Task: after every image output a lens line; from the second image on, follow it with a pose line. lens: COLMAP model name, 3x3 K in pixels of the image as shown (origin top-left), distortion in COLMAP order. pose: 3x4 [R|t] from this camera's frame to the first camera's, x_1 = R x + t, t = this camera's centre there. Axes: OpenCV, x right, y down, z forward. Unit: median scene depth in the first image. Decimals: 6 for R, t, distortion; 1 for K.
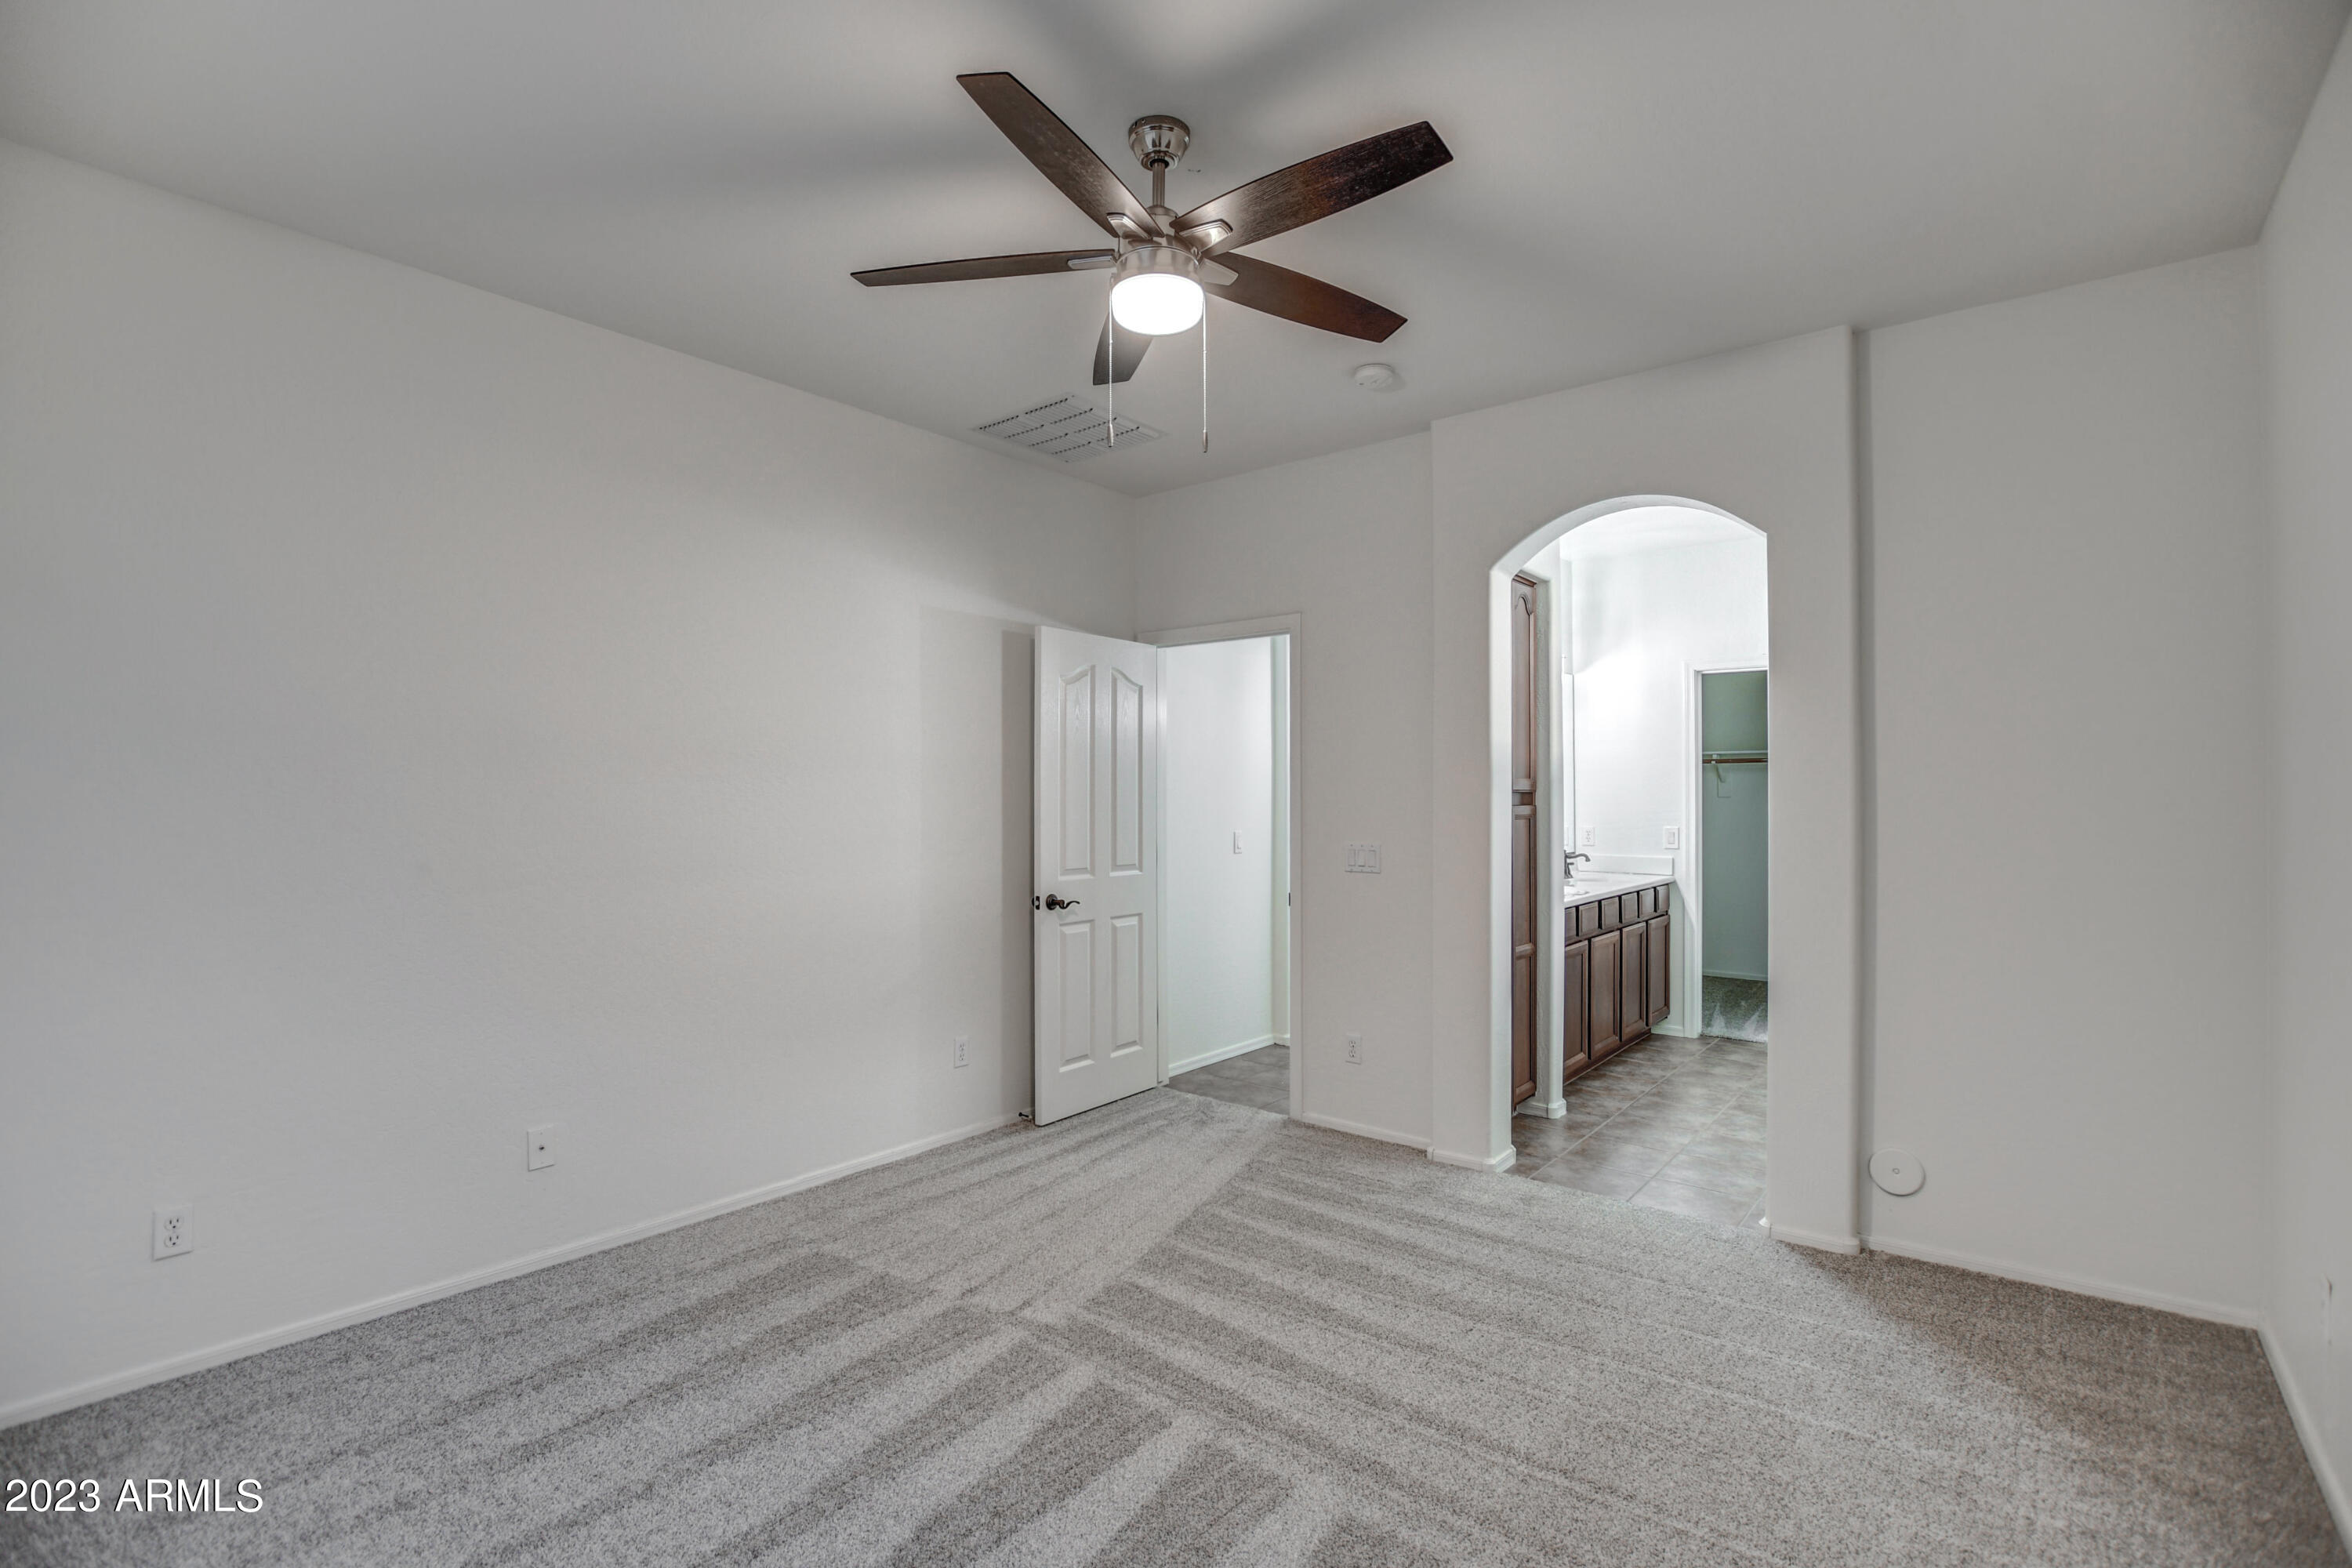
lens RADIAL K [[1046.1, 0, 1168.6], [0, 1046.1, 782.3], [0, 0, 1]] dist [-0.029240, 0.001700]
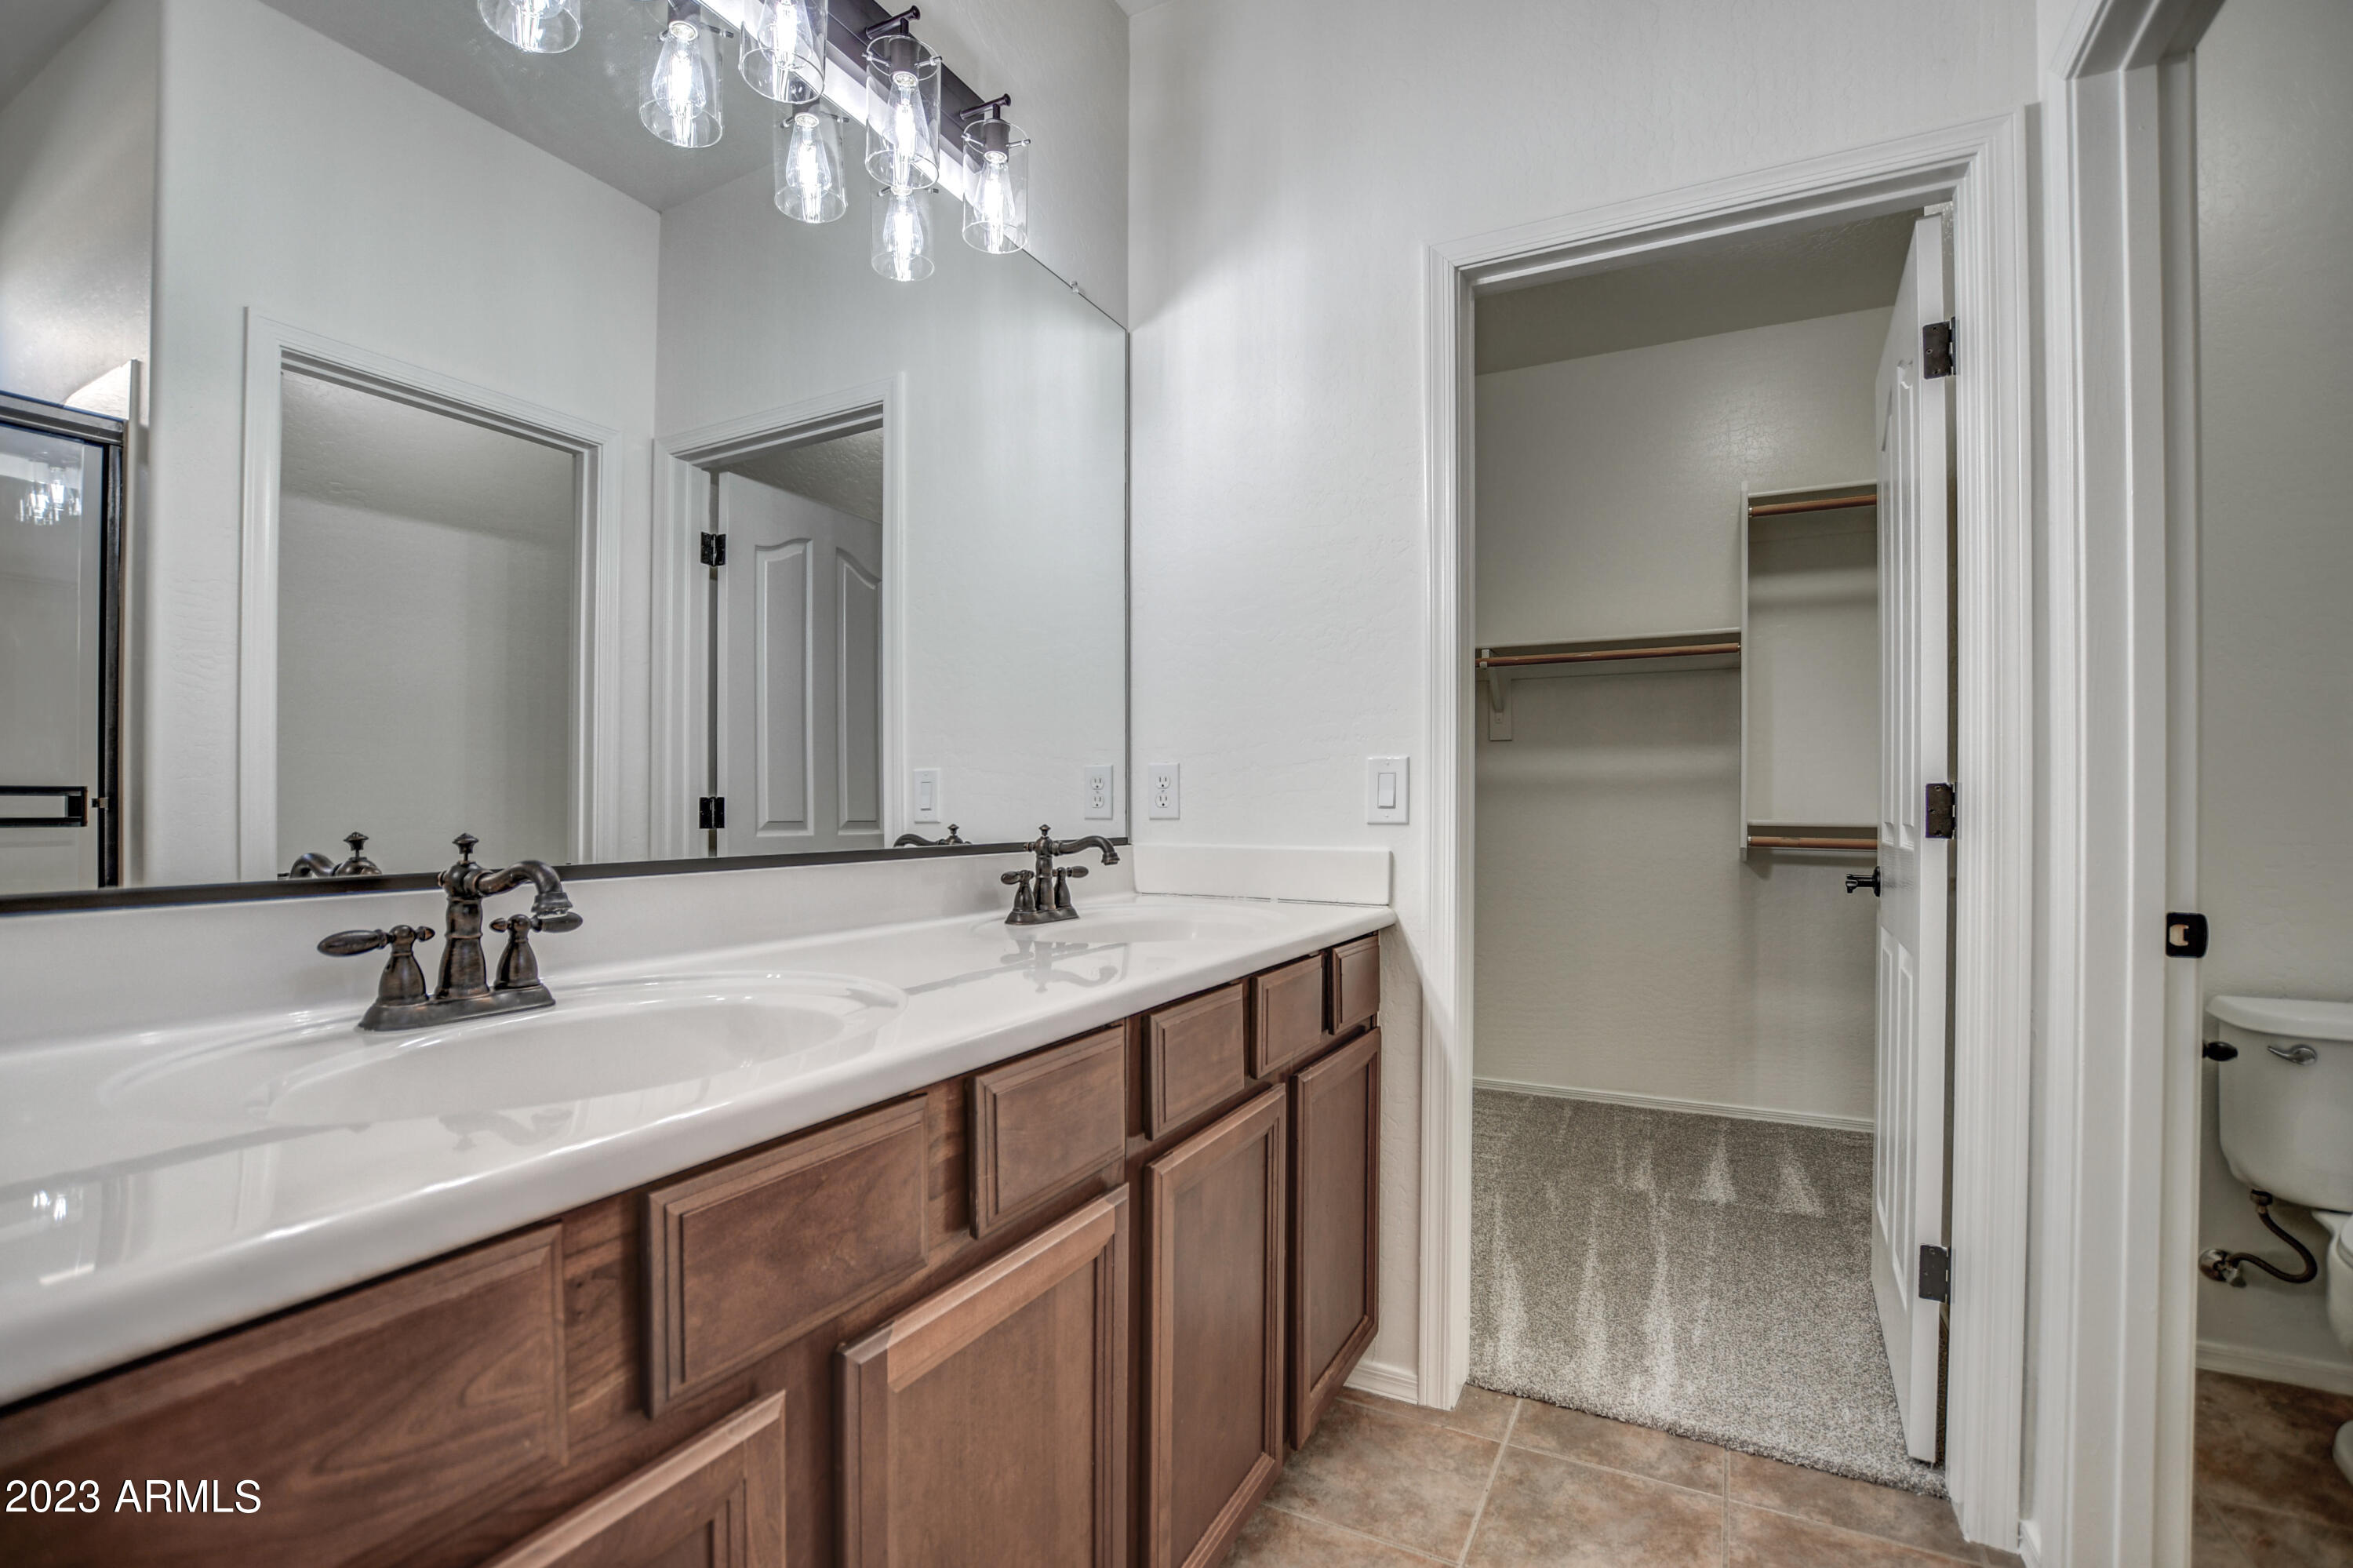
lens RADIAL K [[1046.5, 0, 1190.0], [0, 1046.5, 808.1], [0, 0, 1]] dist [-0.029240, 0.001700]
pose [[0.973103, 0.000428, 0.230371, 0.396727], [-0.003568, 0.999906, 0.013216, 0.062763], [-0.230344, -0.013682, 0.973013, 0.790840]]
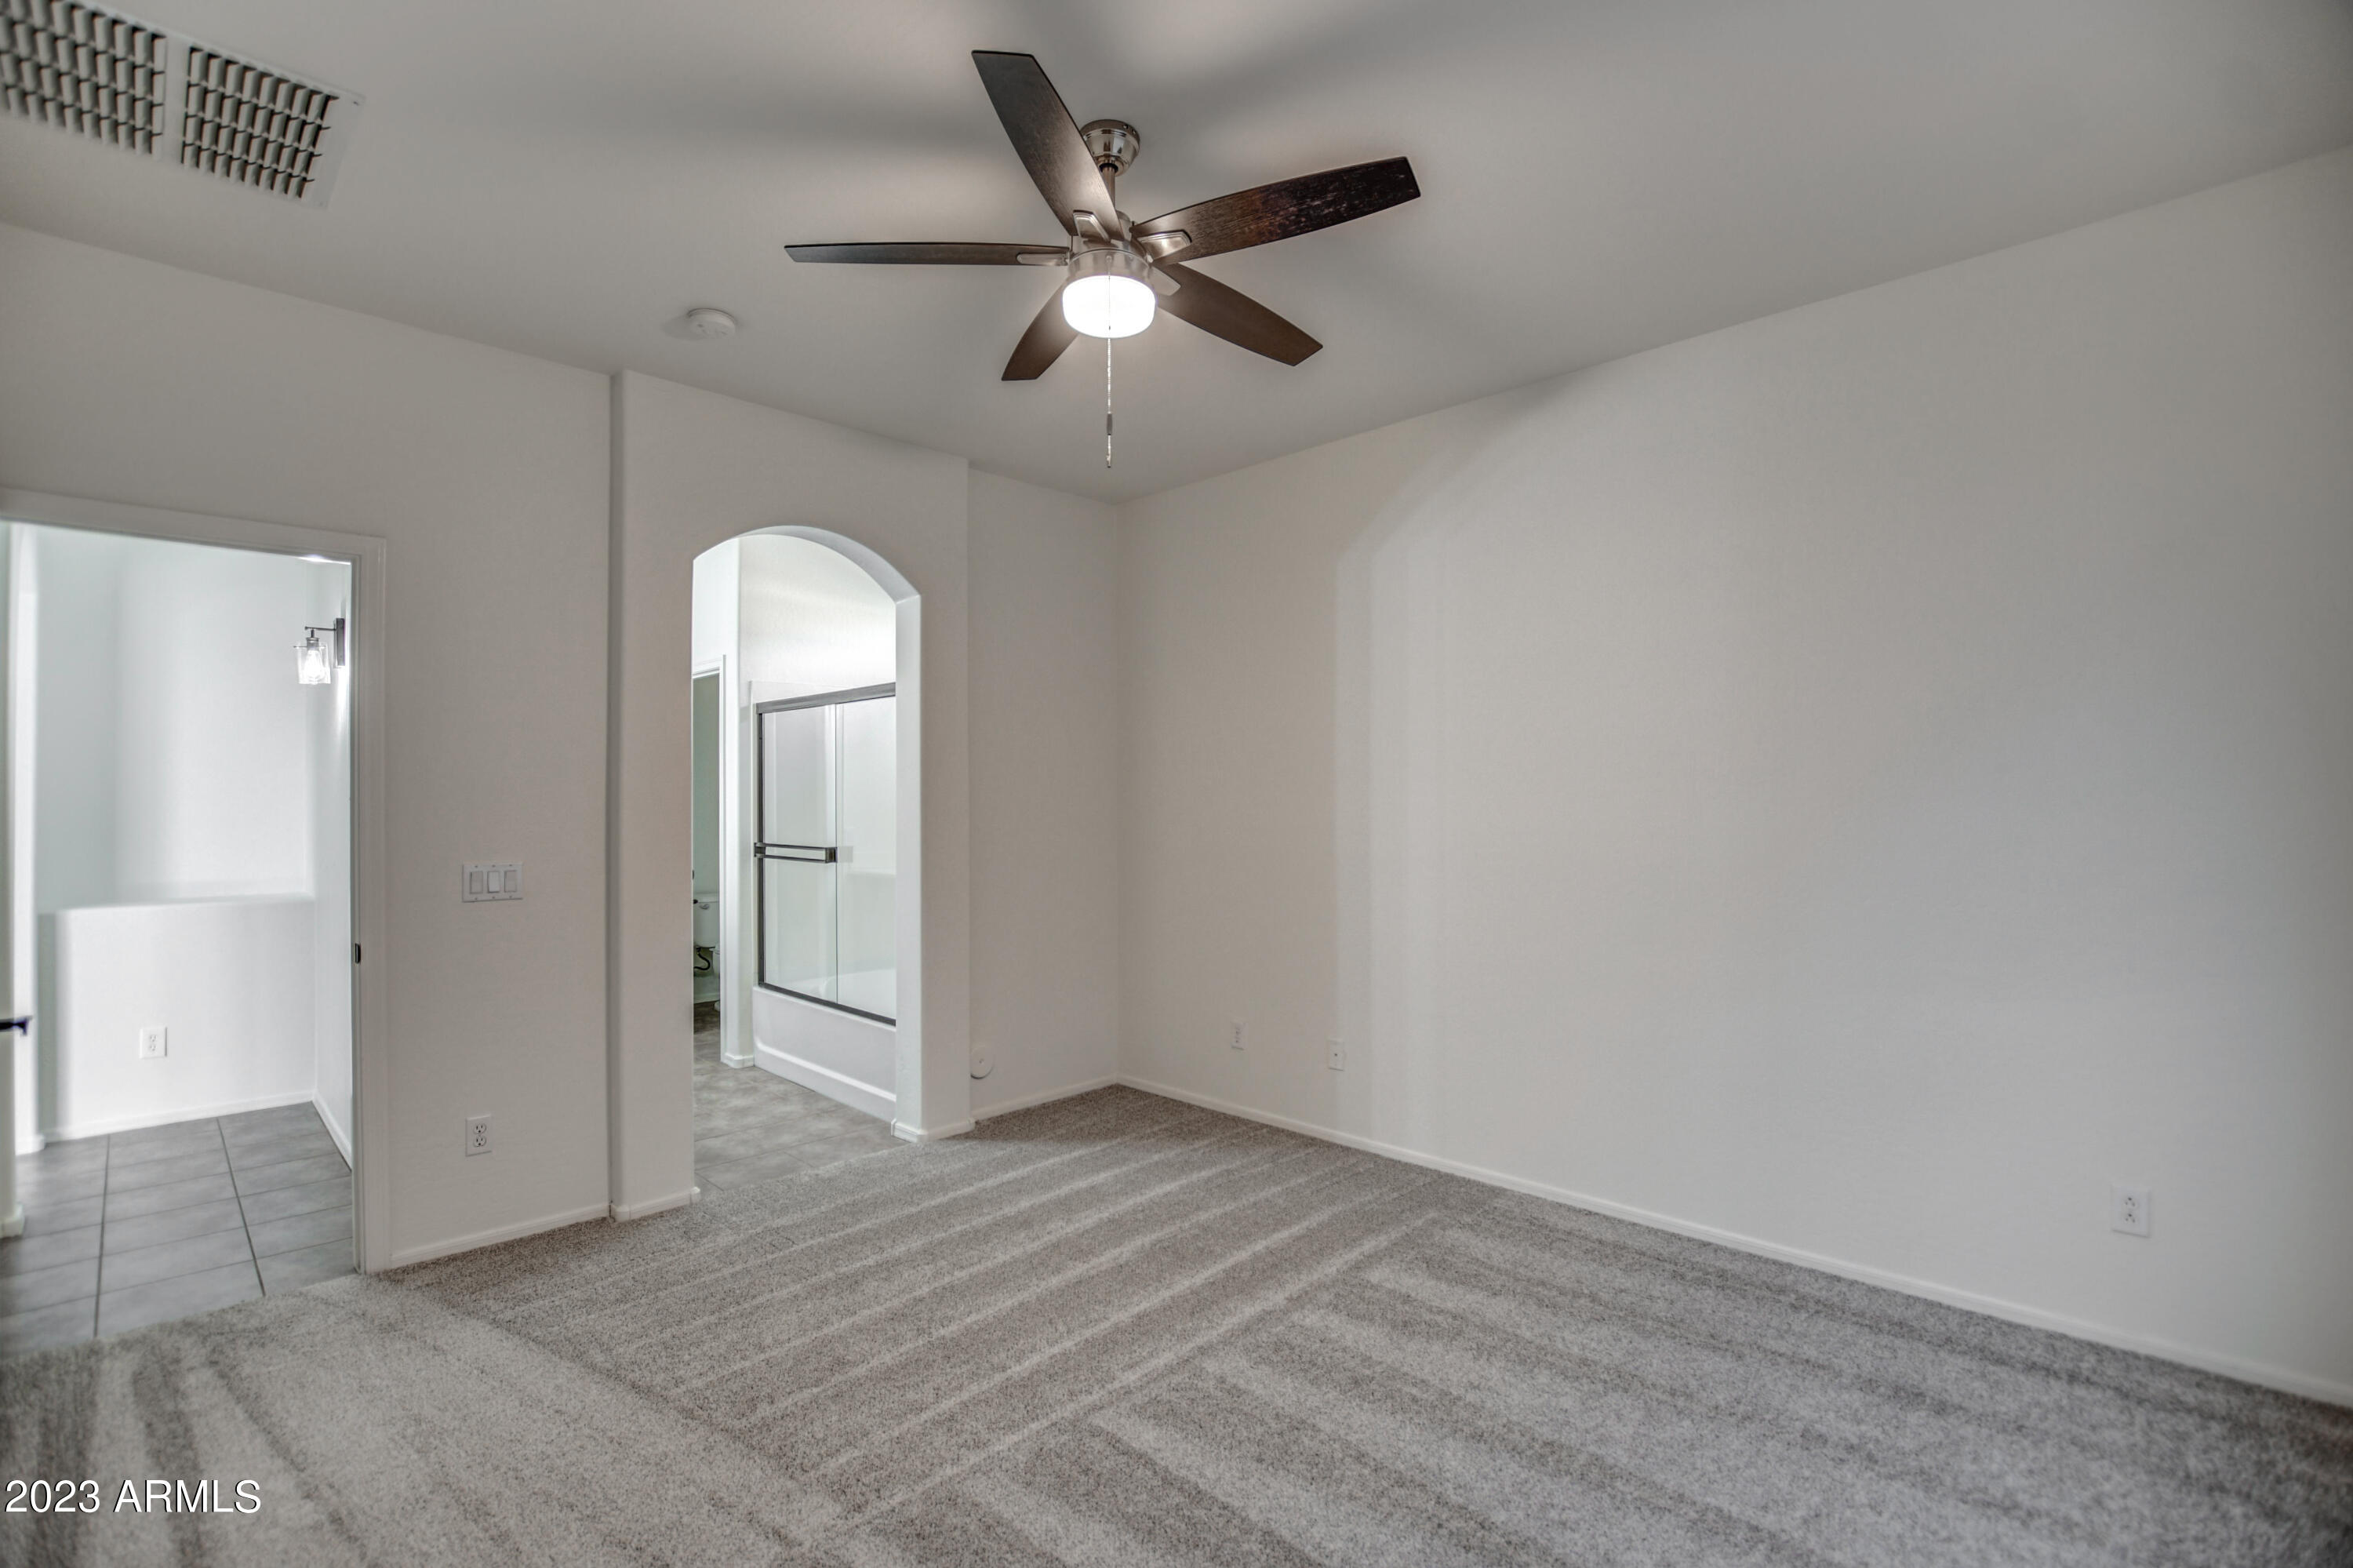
lens RADIAL K [[1046.5, 0, 1173.0], [0, 1046.5, 803.5], [0, 0, 1]] dist [-0.029240, 0.001700]
pose [[0.093741, -0.003520, 0.995590, -0.406225], [-0.011858, 0.999919, 0.004652, 0.004515], [-0.995526, -0.012242, 0.093692, 0.341745]]
